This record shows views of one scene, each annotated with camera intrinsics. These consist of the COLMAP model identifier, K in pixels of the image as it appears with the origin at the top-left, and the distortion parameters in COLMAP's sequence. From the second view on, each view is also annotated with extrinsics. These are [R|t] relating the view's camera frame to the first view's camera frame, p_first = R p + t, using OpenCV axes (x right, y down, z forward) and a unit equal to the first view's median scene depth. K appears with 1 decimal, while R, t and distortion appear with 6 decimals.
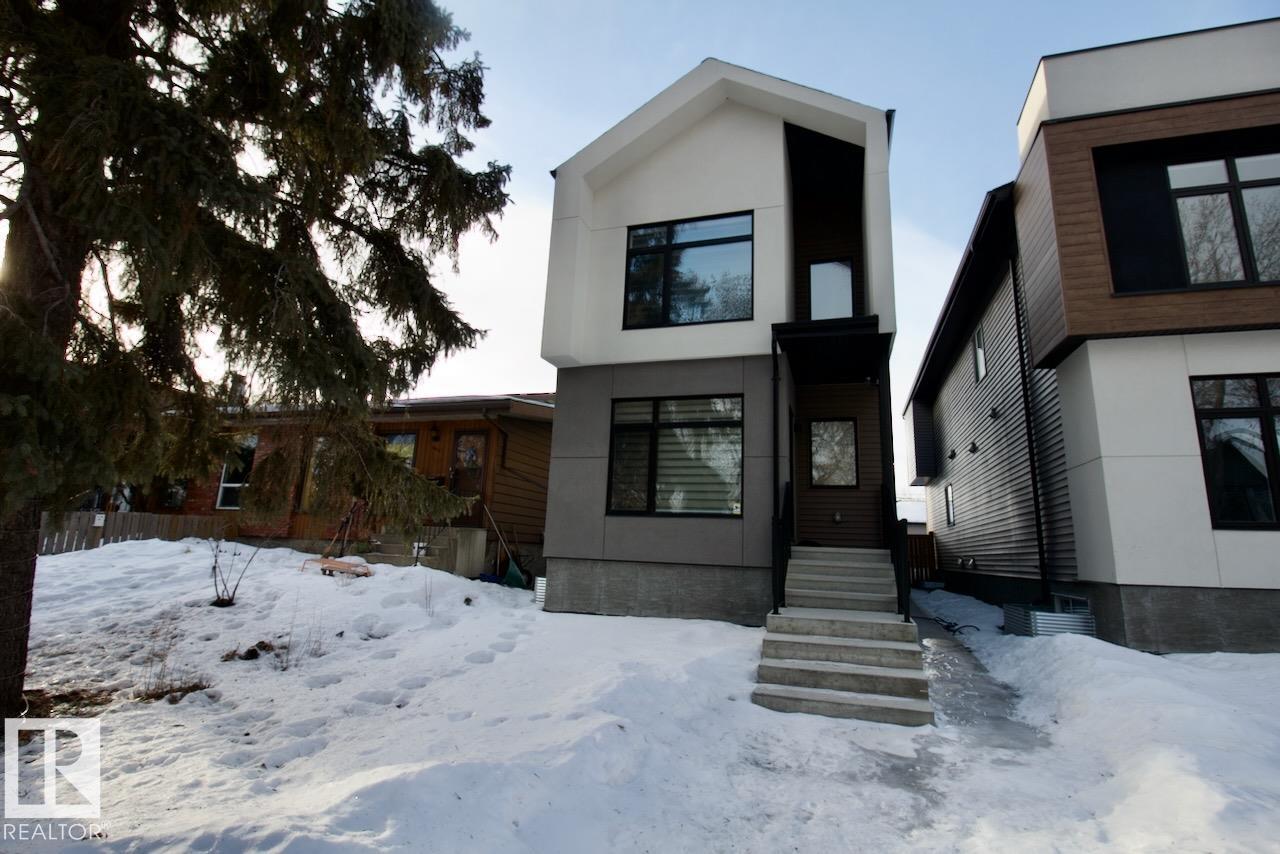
lens RADIAL K [[616.3, 0, 640.6], [0, 616.3, 407.1], [0, 0, 1]] dist [0.001631, -0.017997]
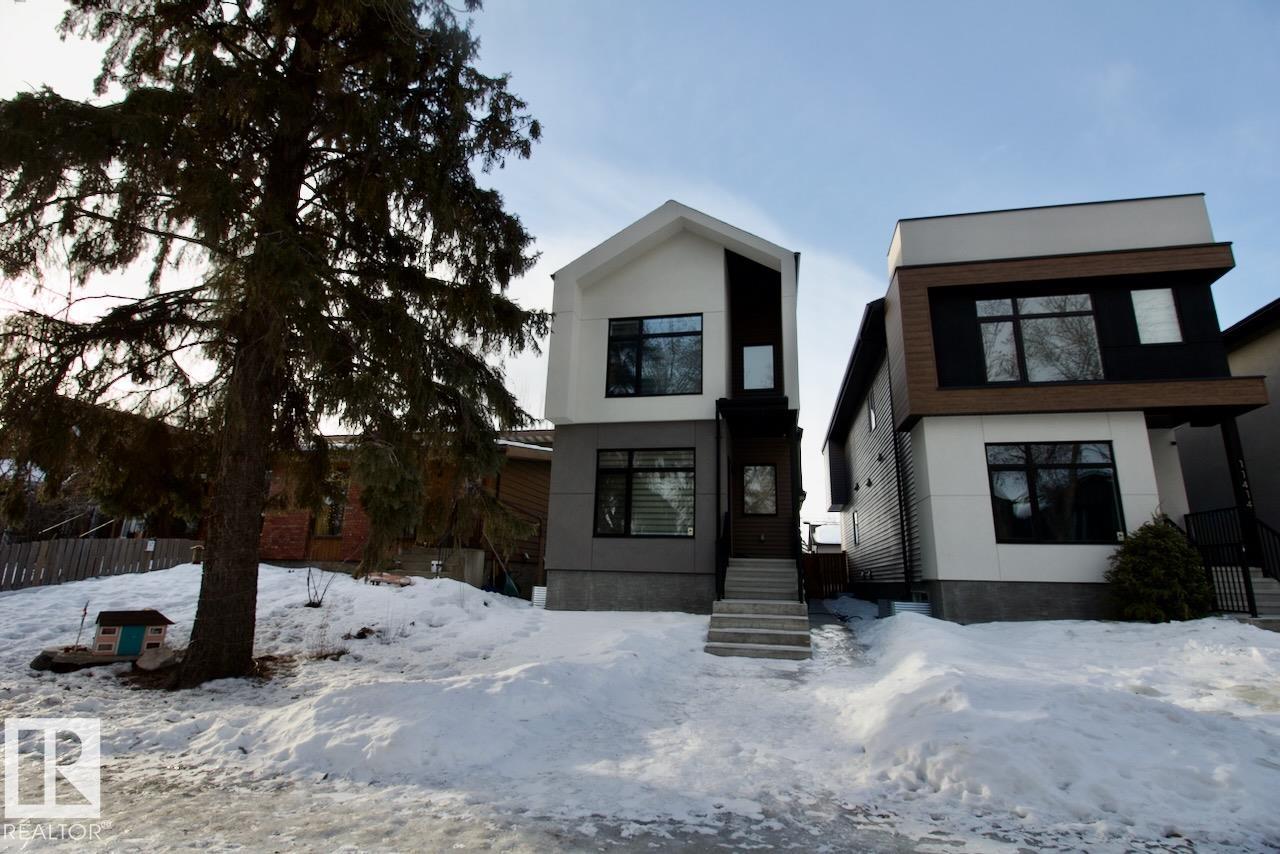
lens RADIAL K [[616.3, 0, 640.6], [0, 616.3, 407.1], [0, 0, 1]] dist [0.001631, -0.017997]
pose [[0.995152, 0.013136, 0.097466, -0.095654], [-0.009346, 0.999186, -0.039245, -0.060598], [-0.097902, 0.038144, 0.994465, -0.385437]]
